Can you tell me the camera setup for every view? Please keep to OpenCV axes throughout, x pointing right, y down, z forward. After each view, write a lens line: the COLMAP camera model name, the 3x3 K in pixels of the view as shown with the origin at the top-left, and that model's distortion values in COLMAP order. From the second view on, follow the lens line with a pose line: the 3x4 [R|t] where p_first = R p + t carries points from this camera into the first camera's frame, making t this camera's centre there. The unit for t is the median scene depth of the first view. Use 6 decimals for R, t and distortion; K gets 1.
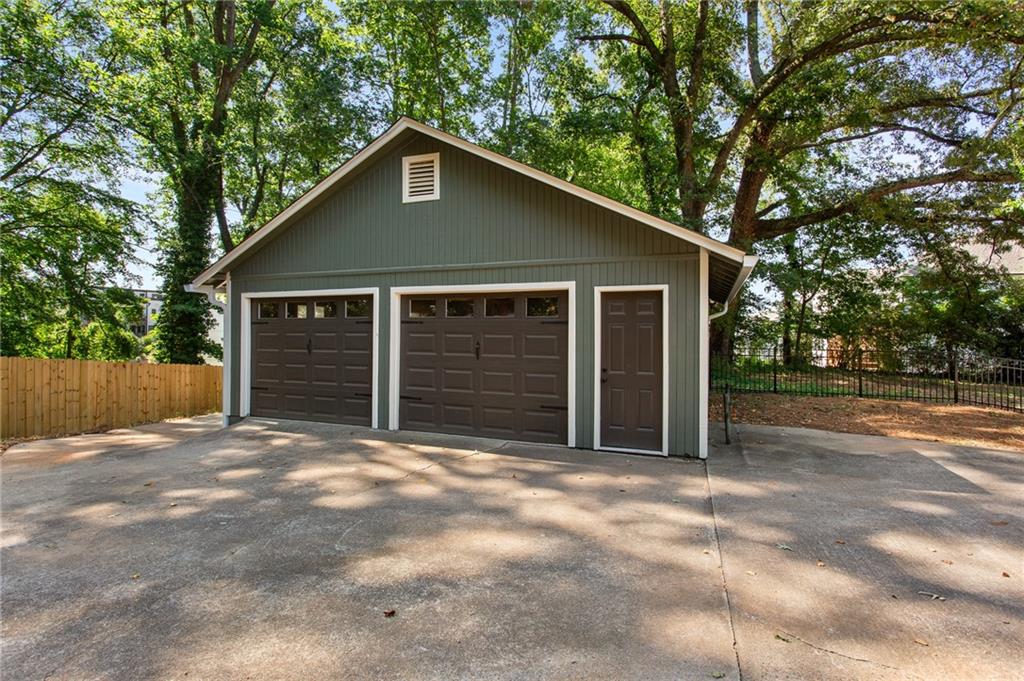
lens RADIAL K [[525.0, 0, 509.2], [0, 525.0, 324.8], [0, 0, 1]] dist [-0.003034, -0.000405]
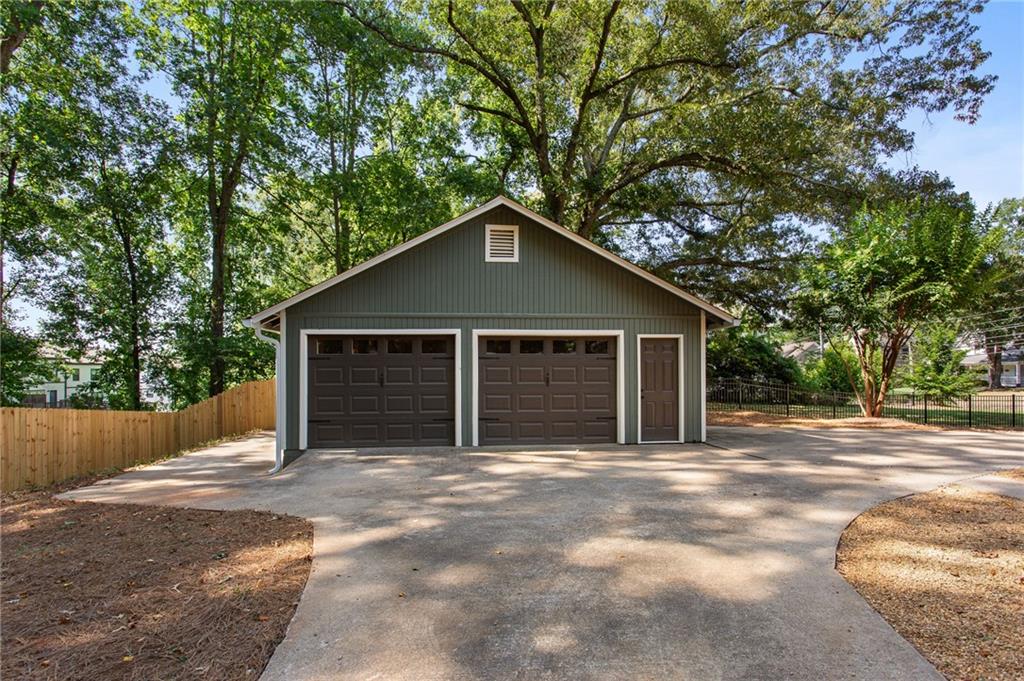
lens RADIAL K [[545.0, 0, 512.1], [0, 545.0, 364.1], [0, 0, 1]] dist [-0.001743, 0.001936]
pose [[0.878776, -0.002057, 0.477229, -0.749641], [0.001911, 0.999998, 0.000791, 0.008470], [-0.477230, 0.000217, 0.878778, -0.156706]]
